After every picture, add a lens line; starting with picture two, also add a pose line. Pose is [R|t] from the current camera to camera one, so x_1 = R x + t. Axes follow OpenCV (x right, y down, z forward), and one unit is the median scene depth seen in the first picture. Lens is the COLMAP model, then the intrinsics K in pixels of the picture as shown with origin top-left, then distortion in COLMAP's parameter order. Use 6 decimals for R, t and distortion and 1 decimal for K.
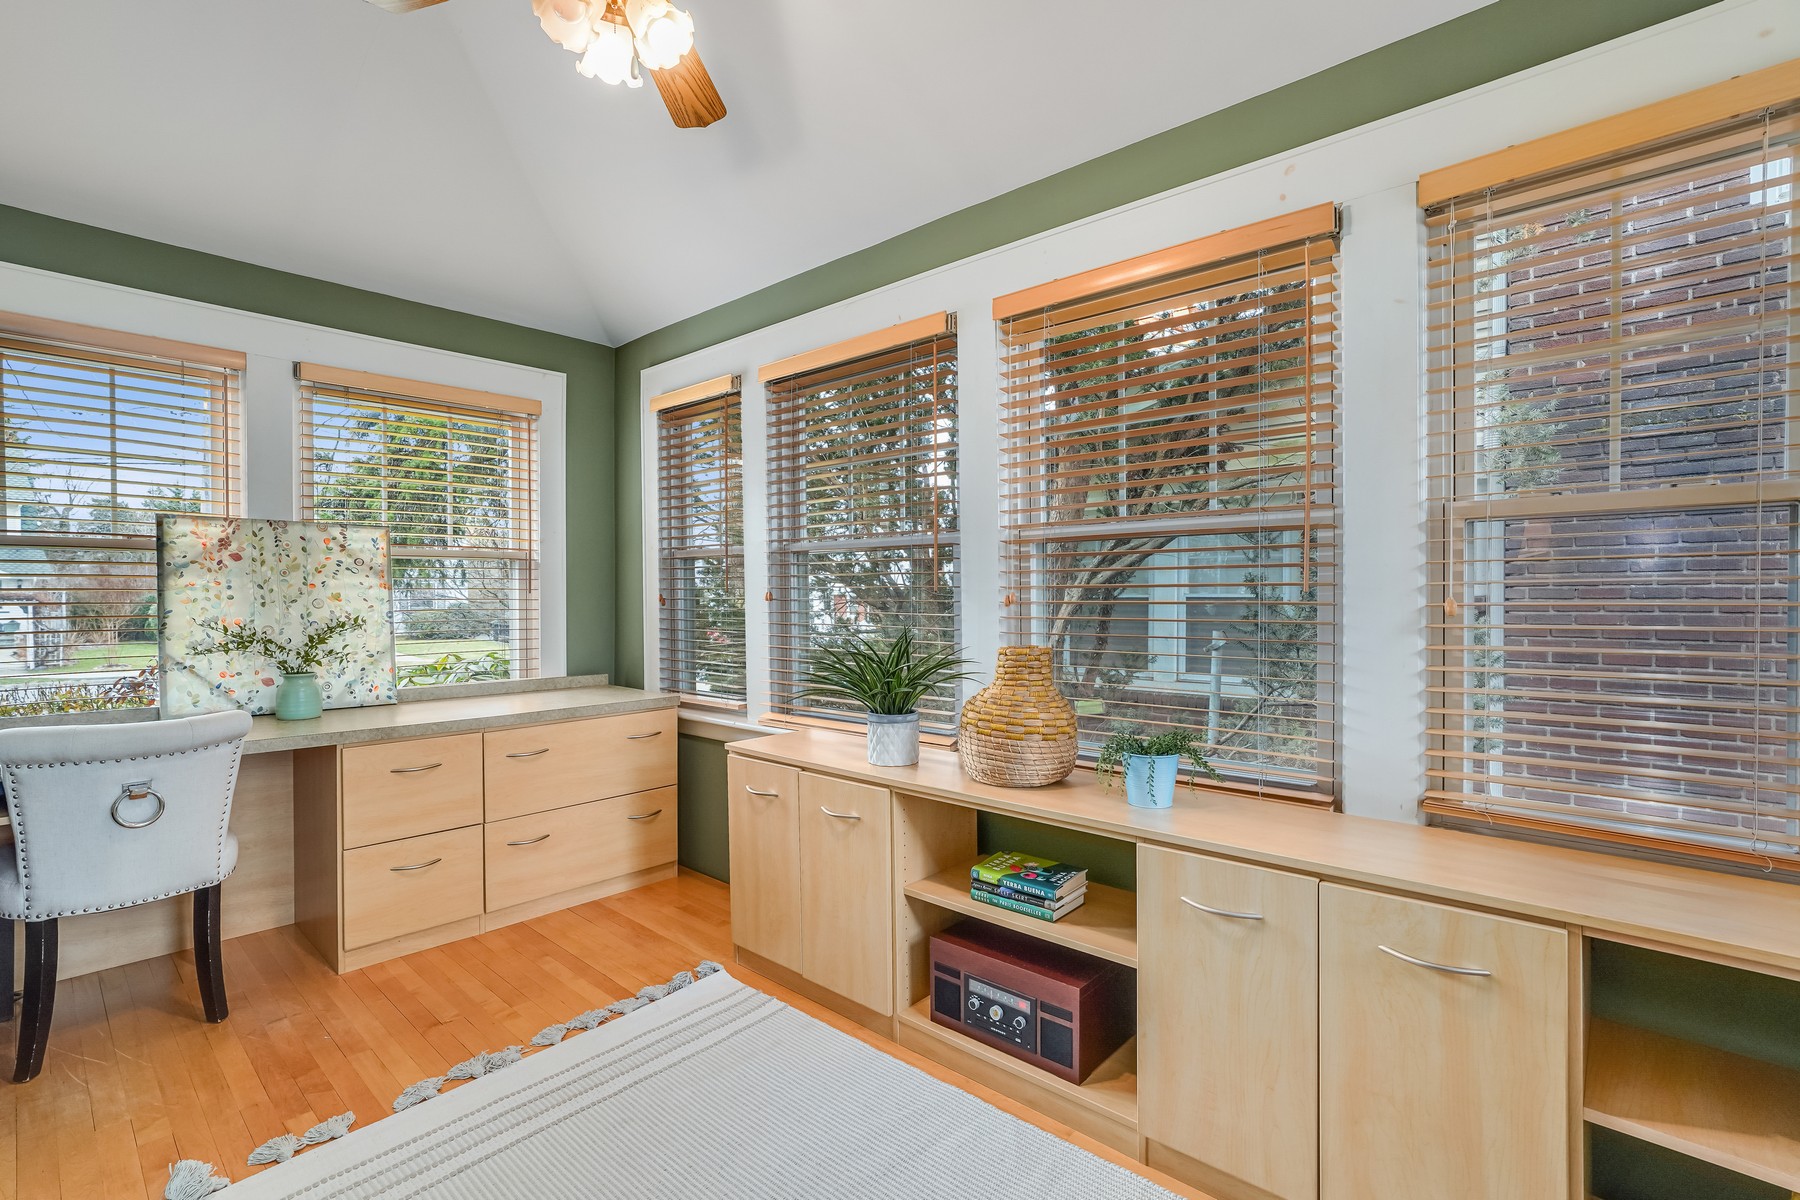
lens RADIAL K [[821.4, 0, 886.5], [0, 821.4, 588.9], [0, 0, 1]] dist [-0.032175, 0.015338]
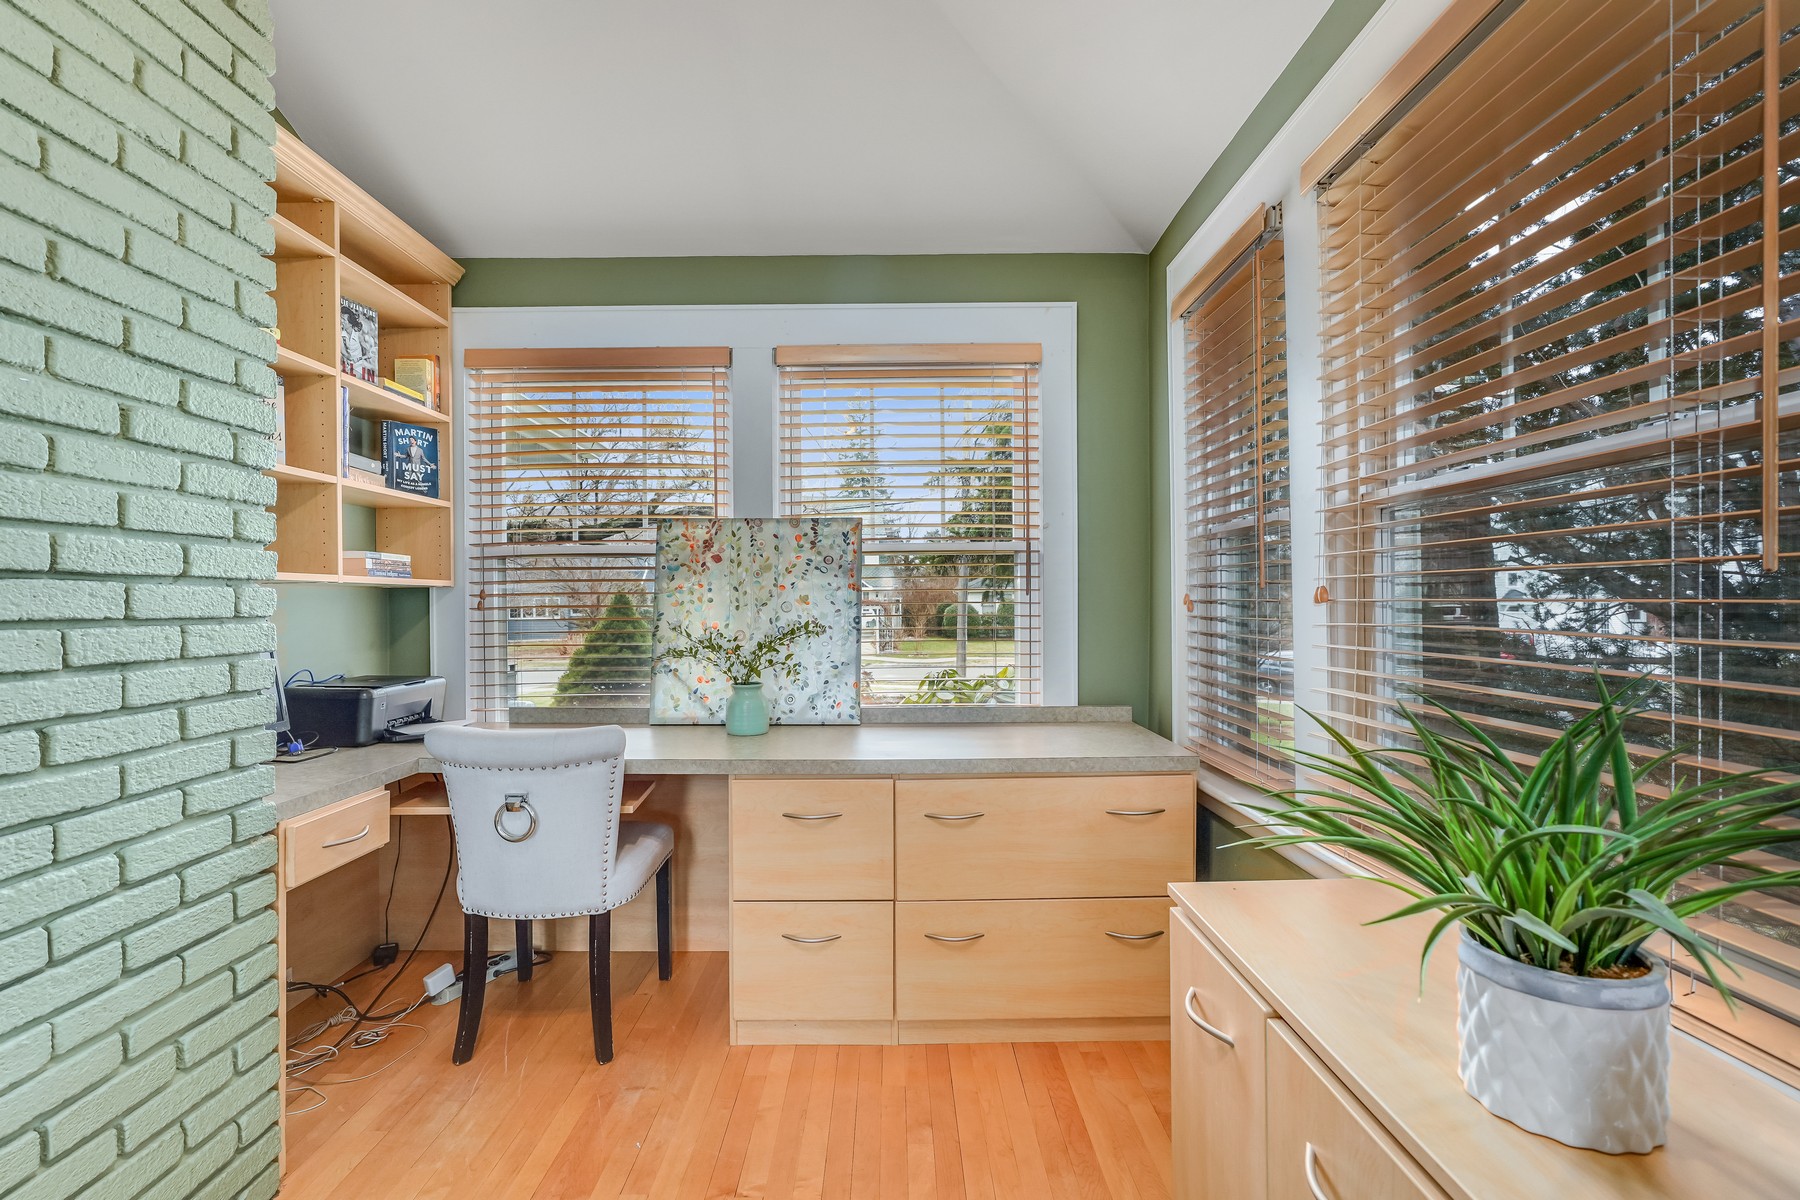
lens RADIAL K [[819.8, 0, 882.7], [0, 819.8, 603.1], [0, 0, 1]] dist [-0.033819, 0.015710]
pose [[0.676377, -0.001496, -0.736554, 0.048601], [0.009040, 0.999939, 0.006271, 0.009113], [0.736500, -0.010900, 0.676350, 0.463998]]
